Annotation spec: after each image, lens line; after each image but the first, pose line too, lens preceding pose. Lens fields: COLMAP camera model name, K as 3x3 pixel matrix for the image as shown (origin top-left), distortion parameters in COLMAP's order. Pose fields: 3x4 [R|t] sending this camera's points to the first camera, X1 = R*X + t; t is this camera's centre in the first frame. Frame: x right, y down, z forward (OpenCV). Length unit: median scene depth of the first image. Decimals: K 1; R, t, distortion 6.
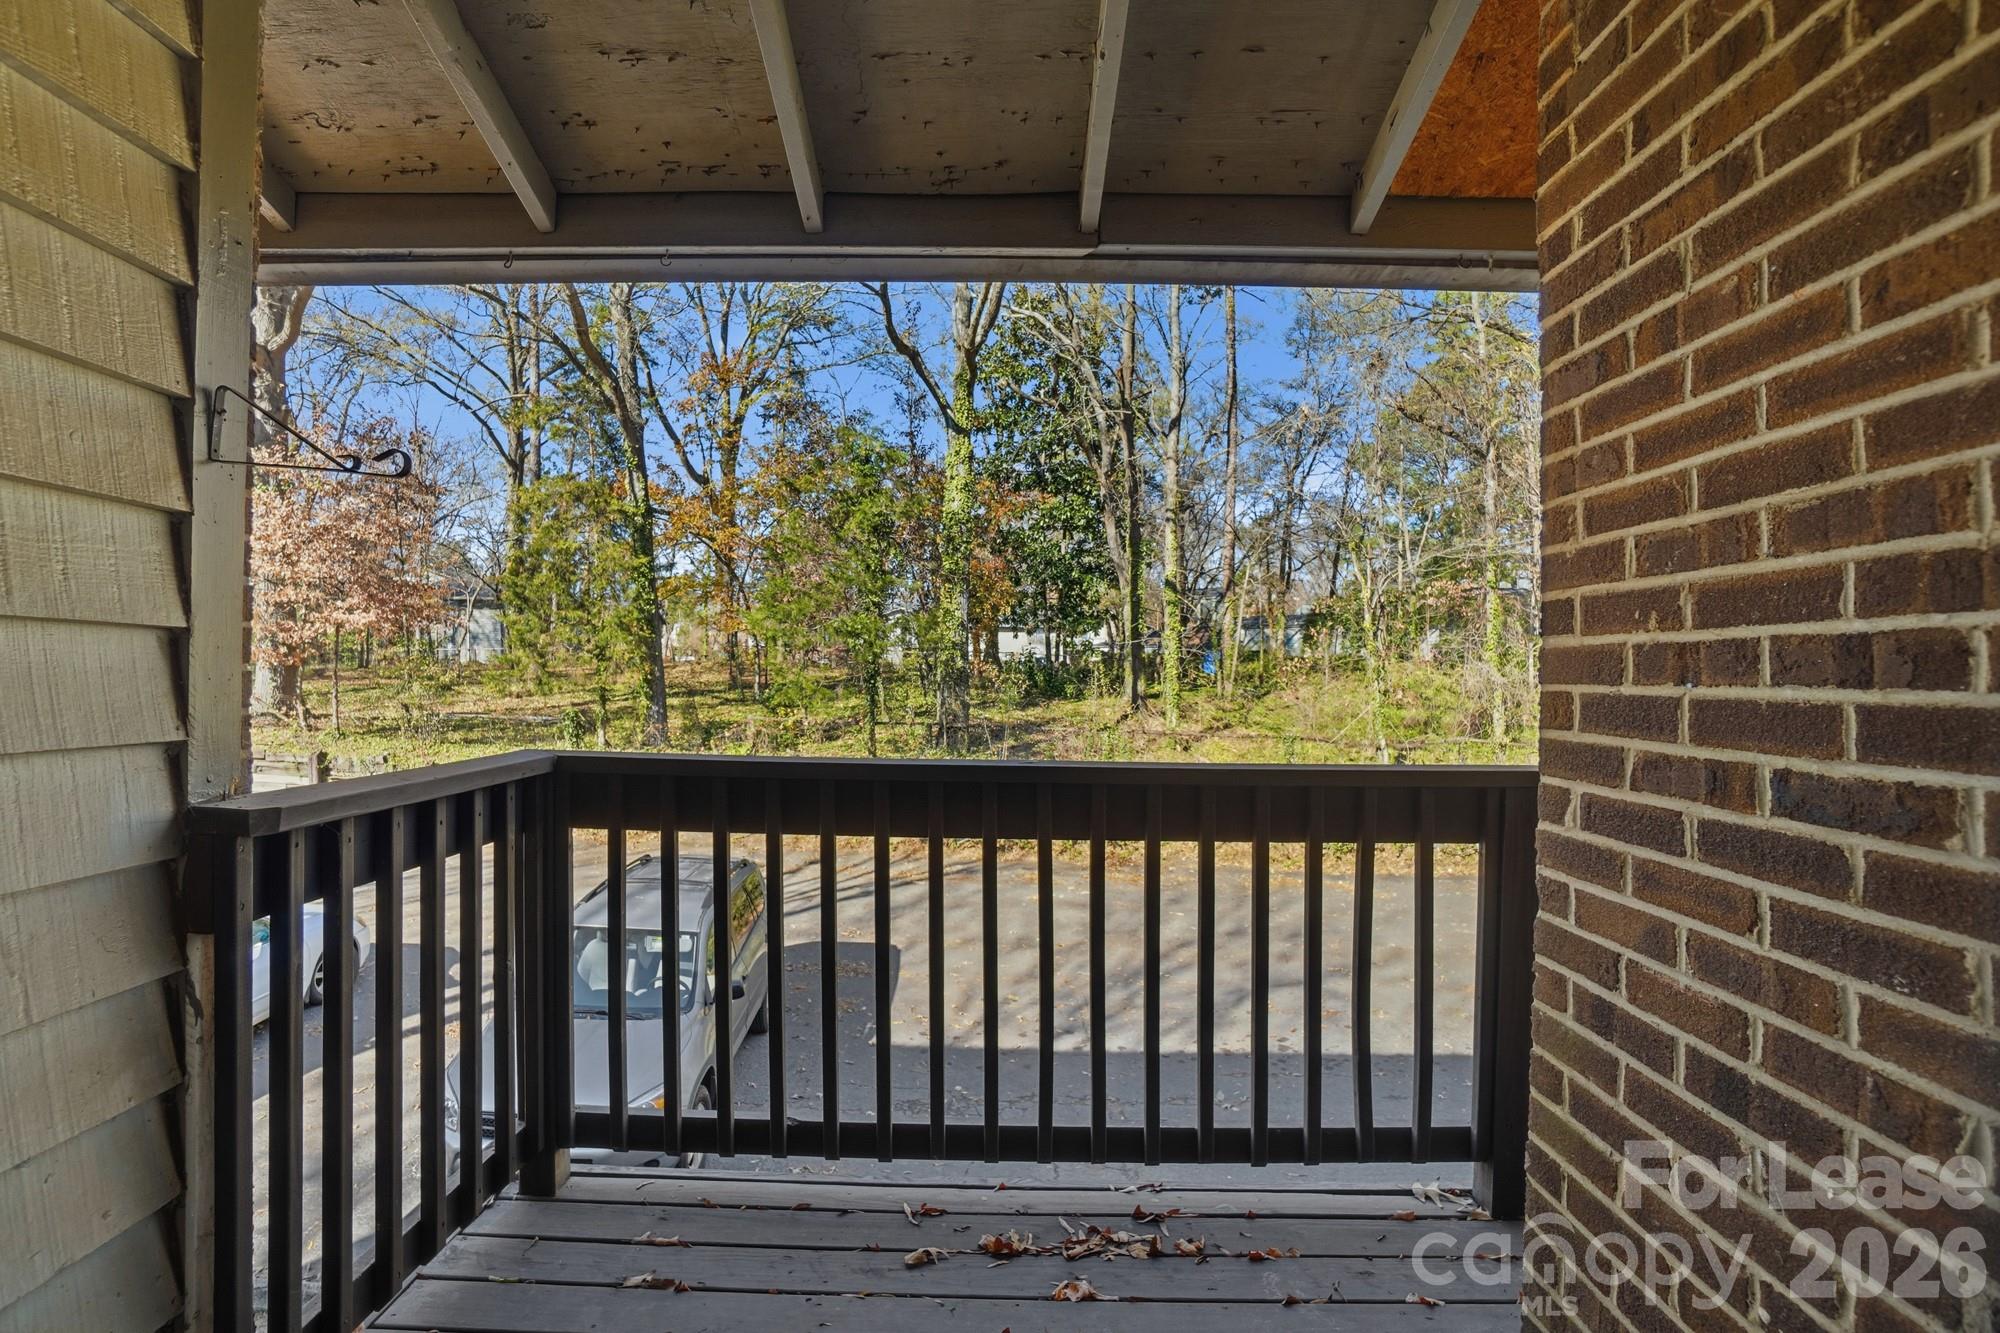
lens RADIAL K [[899.6, 0, 996.1], [0, 899.6, 661.3], [0, 0, 1]] dist [-0.043622, 0.001963]
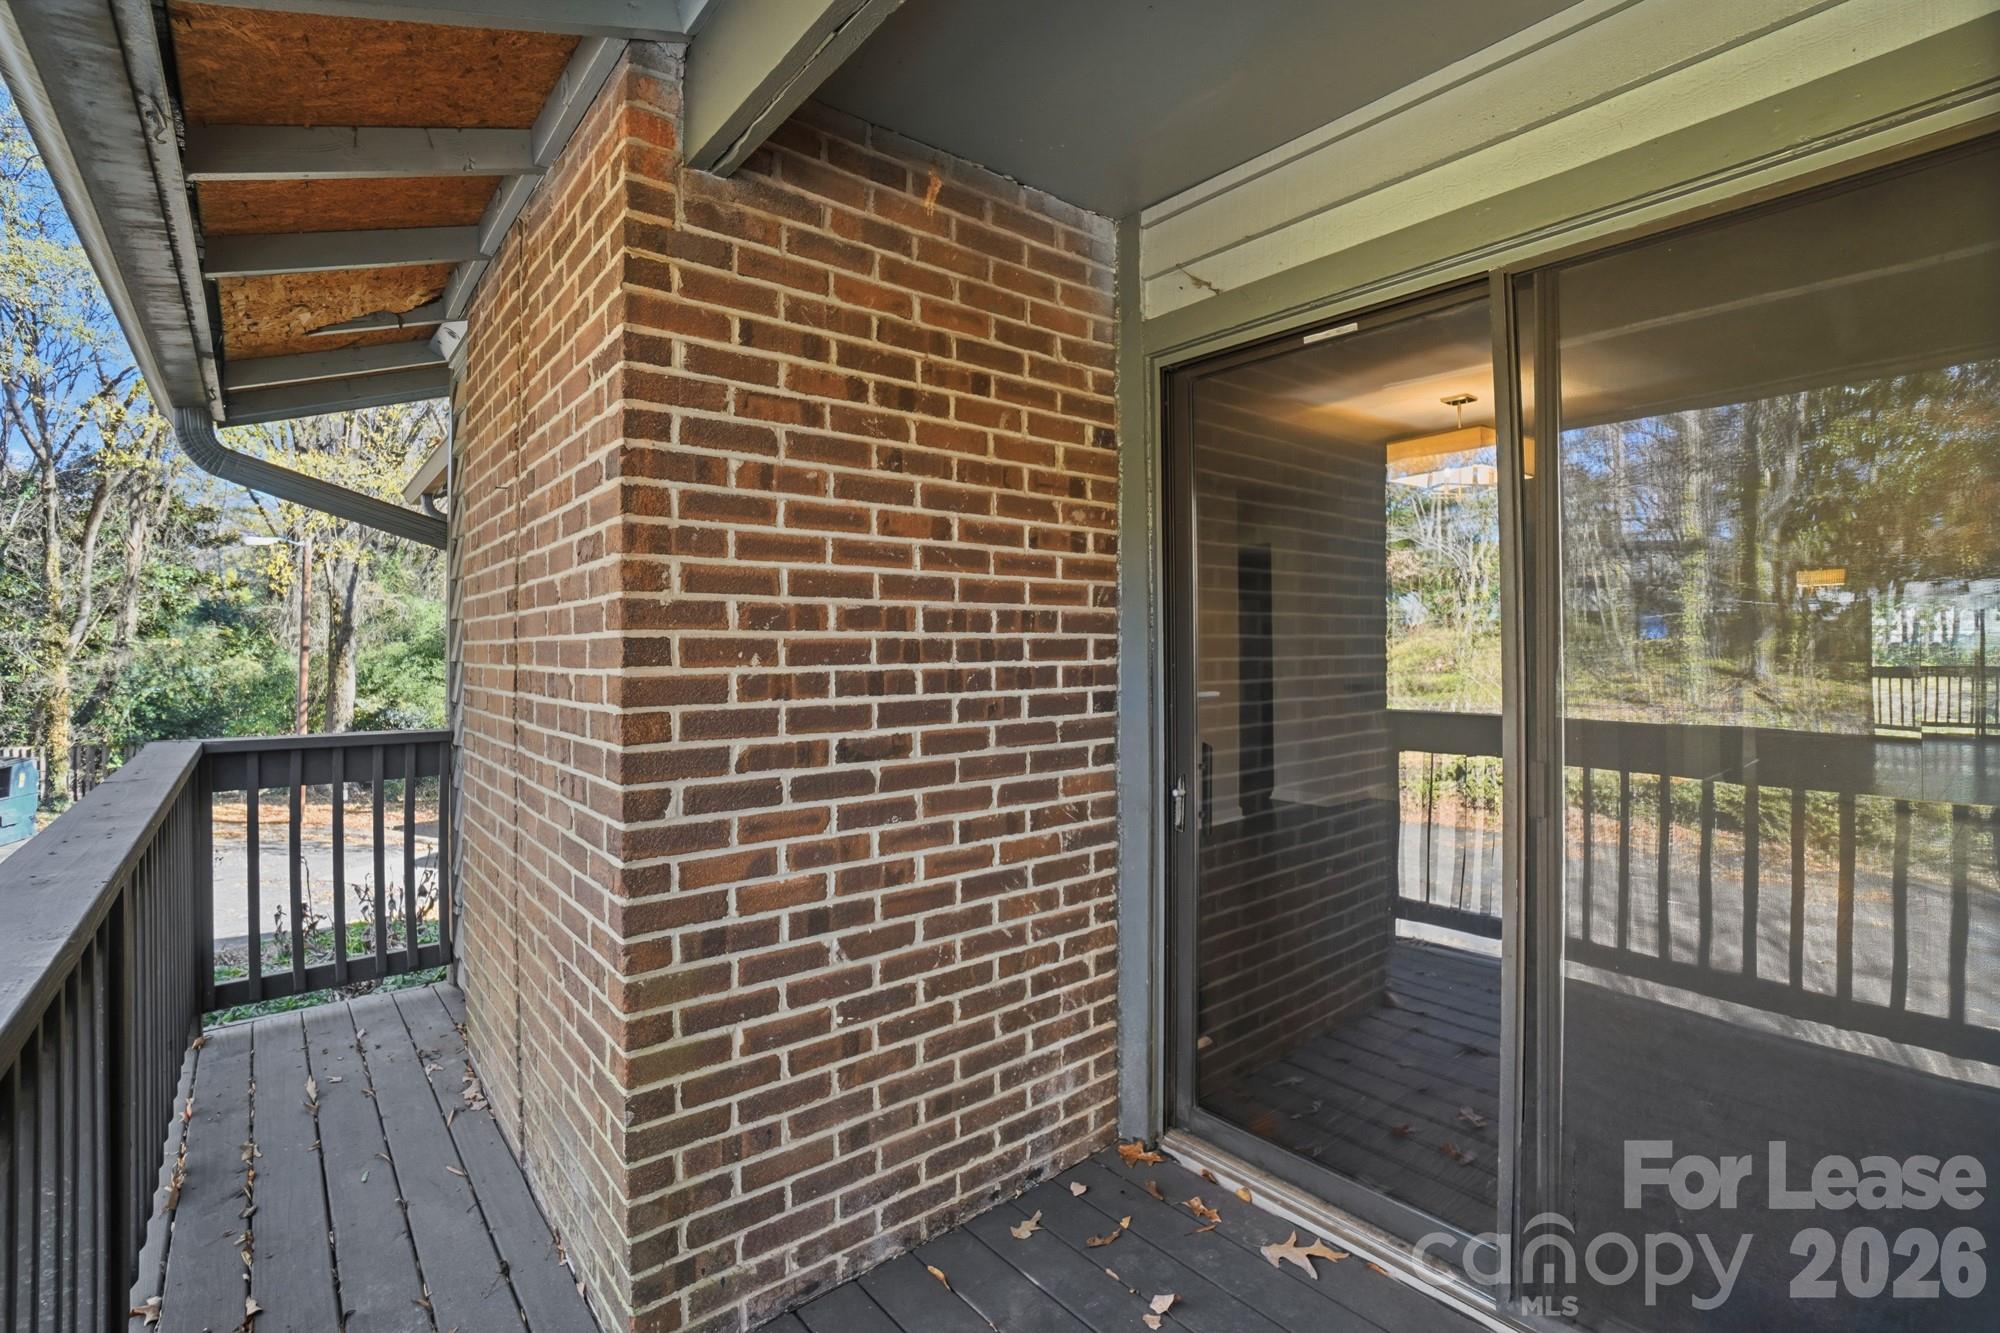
lens RADIAL K [[899.6, 0, 999.9], [0, 899.6, 655.6], [0, 0, 1]] dist [-0.043622, 0.001963]
pose [[-0.637657, -0.000286, 0.770320, -0.782921], [-0.001706, 0.999998, -0.001042, -0.055976], [-0.770318, -0.001979, -0.637656, 1.771924]]
